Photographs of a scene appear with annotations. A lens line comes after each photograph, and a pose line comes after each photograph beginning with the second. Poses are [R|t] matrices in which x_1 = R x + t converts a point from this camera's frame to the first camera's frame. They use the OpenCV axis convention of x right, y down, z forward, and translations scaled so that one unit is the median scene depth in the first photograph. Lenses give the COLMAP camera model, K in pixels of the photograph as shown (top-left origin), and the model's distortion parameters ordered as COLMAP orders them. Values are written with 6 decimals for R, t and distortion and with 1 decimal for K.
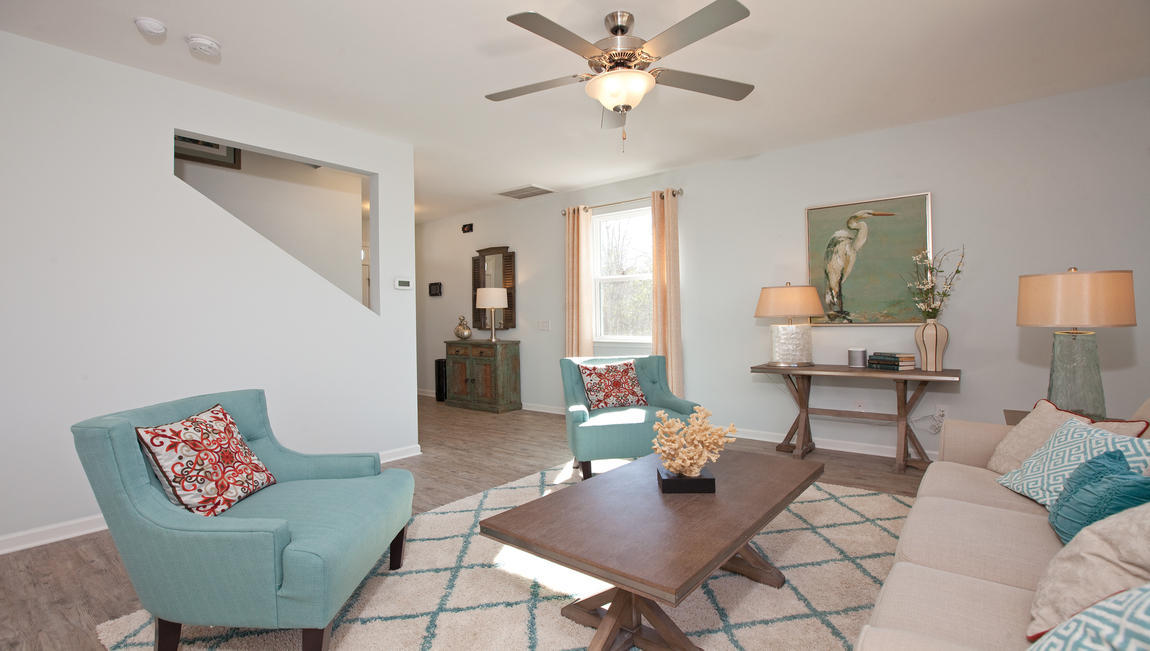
lens RADIAL K [[528.8, 0, 572.2], [0, 528.8, 318.9], [0, 0, 1]] dist [-0.029585, 0.003874]
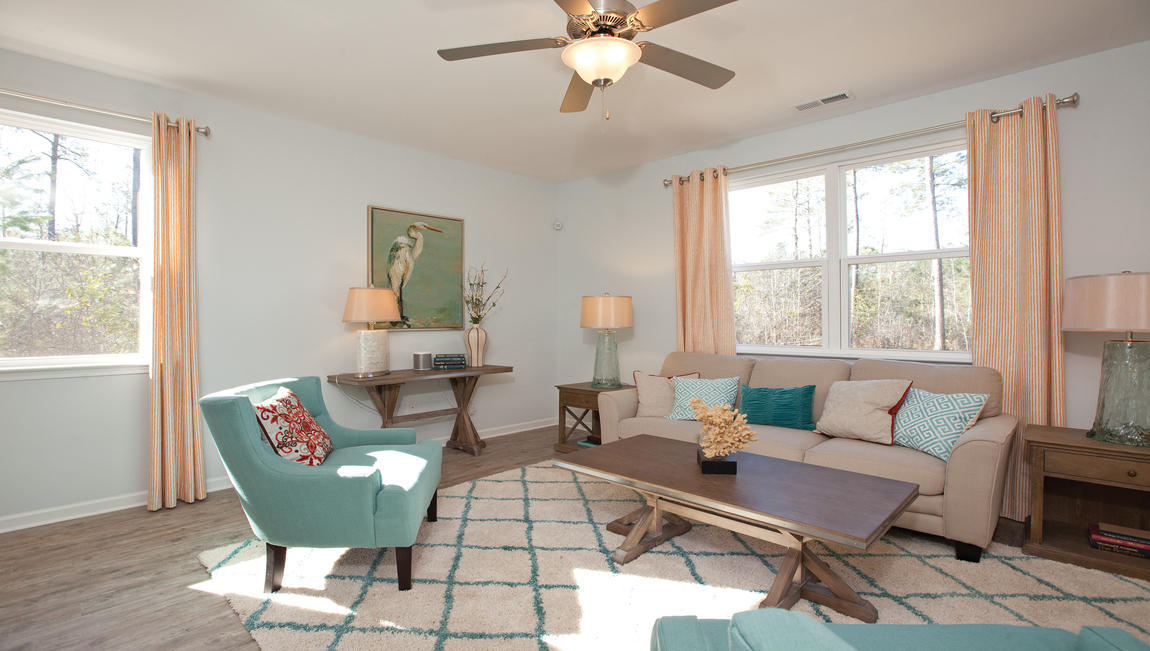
lens RADIAL K [[528.8, 0, 566.5], [0, 528.8, 319.0], [0, 0, 1]] dist [-0.029585, 0.003874]
pose [[0.105998, 0.013033, 0.994281, -0.470925], [0.006041, 0.999887, -0.013751, 0.005867], [-0.994348, 0.007464, 0.105908, 0.589678]]
